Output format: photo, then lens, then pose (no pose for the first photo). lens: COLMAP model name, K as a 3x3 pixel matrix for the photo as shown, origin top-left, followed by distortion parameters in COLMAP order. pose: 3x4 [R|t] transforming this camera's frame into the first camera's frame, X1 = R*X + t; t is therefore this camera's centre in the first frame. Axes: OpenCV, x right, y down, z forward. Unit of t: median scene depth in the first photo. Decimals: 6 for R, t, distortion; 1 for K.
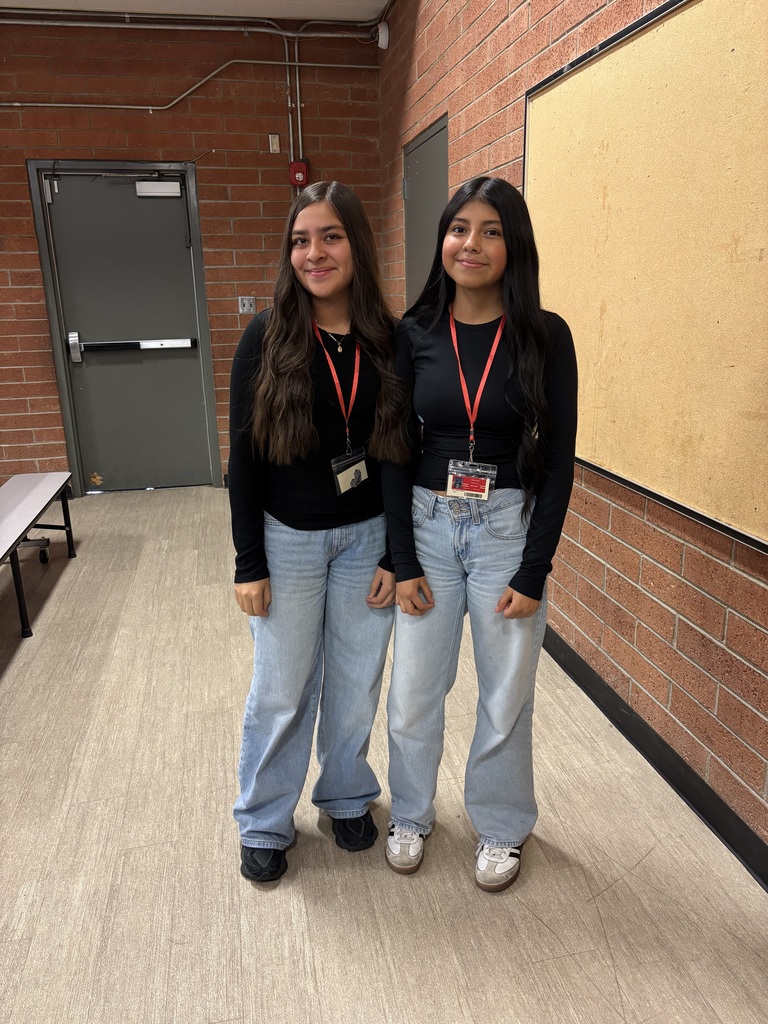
lens RADIAL K [[773.6, 0, 383.2], [0, 773.6, 512.3], [0, 0, 1]] dist [0.014604, 0.010933]
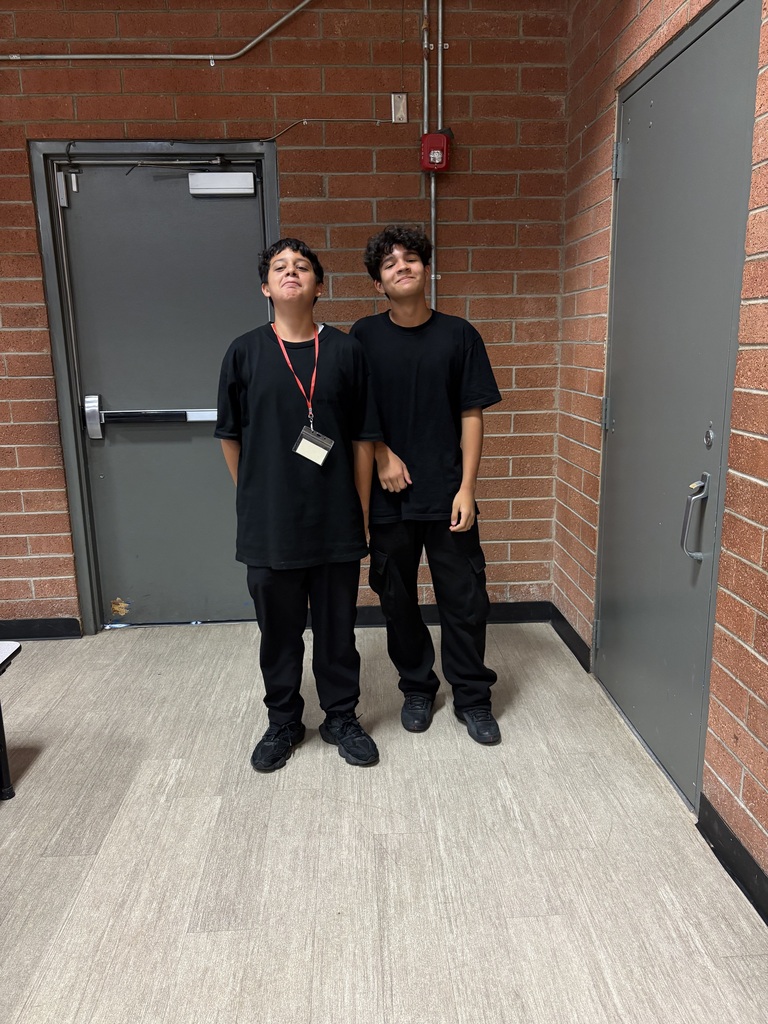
lens RADIAL K [[773.6, 0, 384.9], [0, 773.6, 512.2], [0, 0, 1]] dist [0.014604, 0.010933]
pose [[0.987084, 0.038729, -0.155454, -0.039445], [-0.046936, 0.997672, -0.049470, -0.111505], [0.153176, 0.056127, 0.986604, 0.387028]]
